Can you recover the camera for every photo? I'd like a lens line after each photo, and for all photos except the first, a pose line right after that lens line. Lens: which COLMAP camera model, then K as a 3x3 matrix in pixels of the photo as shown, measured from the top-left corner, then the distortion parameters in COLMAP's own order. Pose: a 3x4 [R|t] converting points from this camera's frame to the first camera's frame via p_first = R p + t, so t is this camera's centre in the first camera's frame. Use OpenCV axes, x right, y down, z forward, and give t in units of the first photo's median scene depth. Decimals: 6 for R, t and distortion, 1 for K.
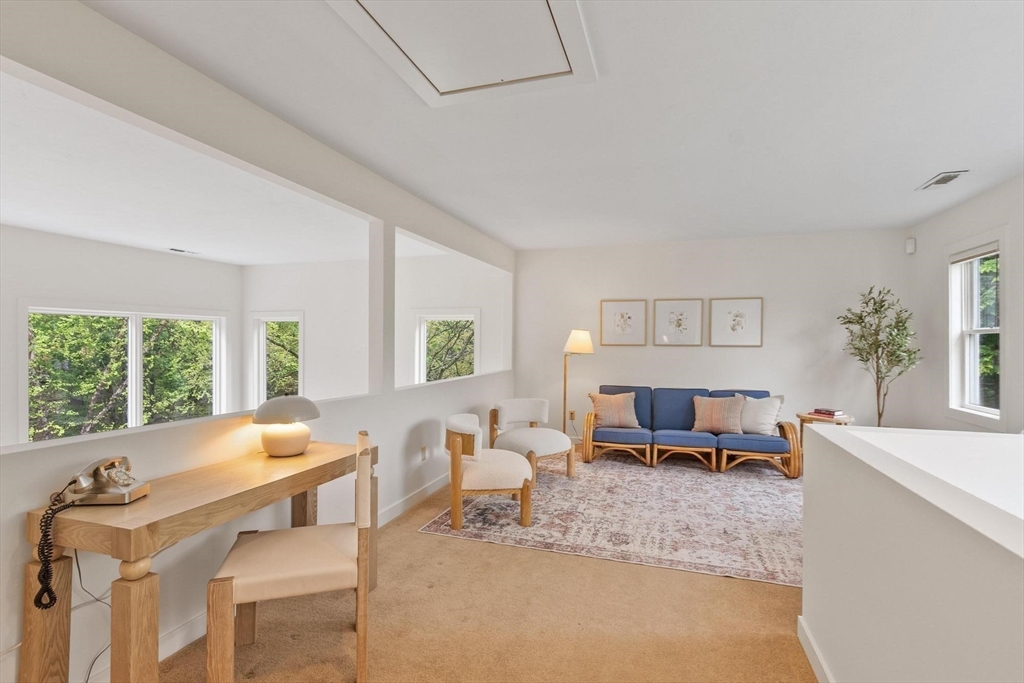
lens RADIAL K [[474.6, 0, 508.8], [0, 474.6, 342.2], [0, 0, 1]] dist [-0.000158, 0.000080]
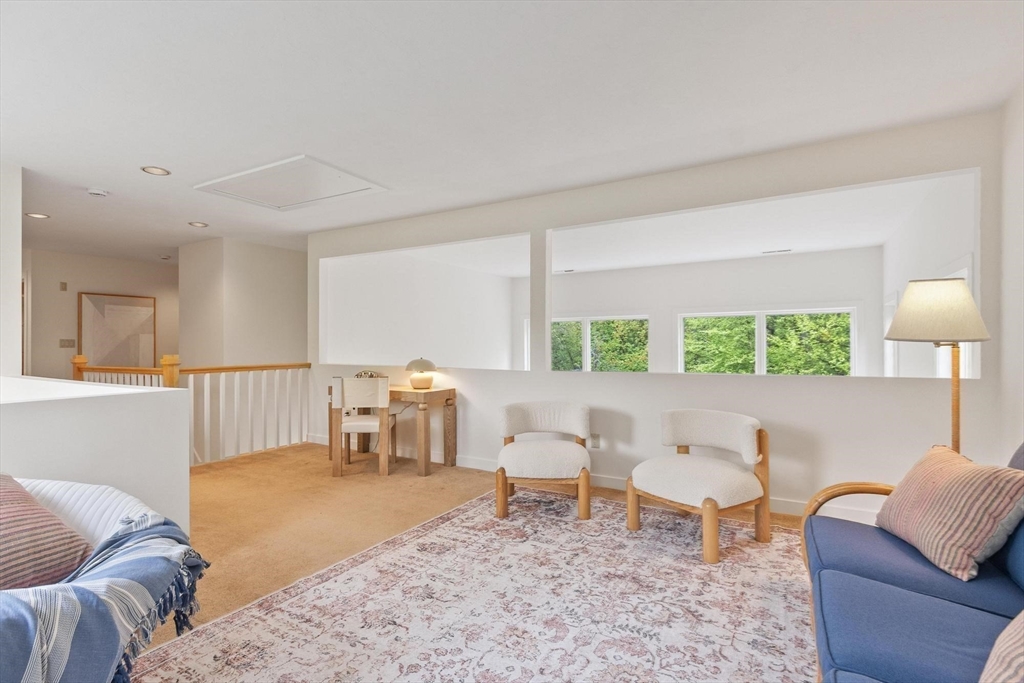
lens RADIAL K [[474.6, 0, 507.9], [0, 474.6, 342.8], [0, 0, 1]] dist [-0.000158, 0.000080]
pose [[-0.178619, -0.005599, -0.983902, 0.963699], [0.005370, 0.999963, -0.006665, 0.044505], [0.983904, -0.006474, -0.178582, 1.175309]]
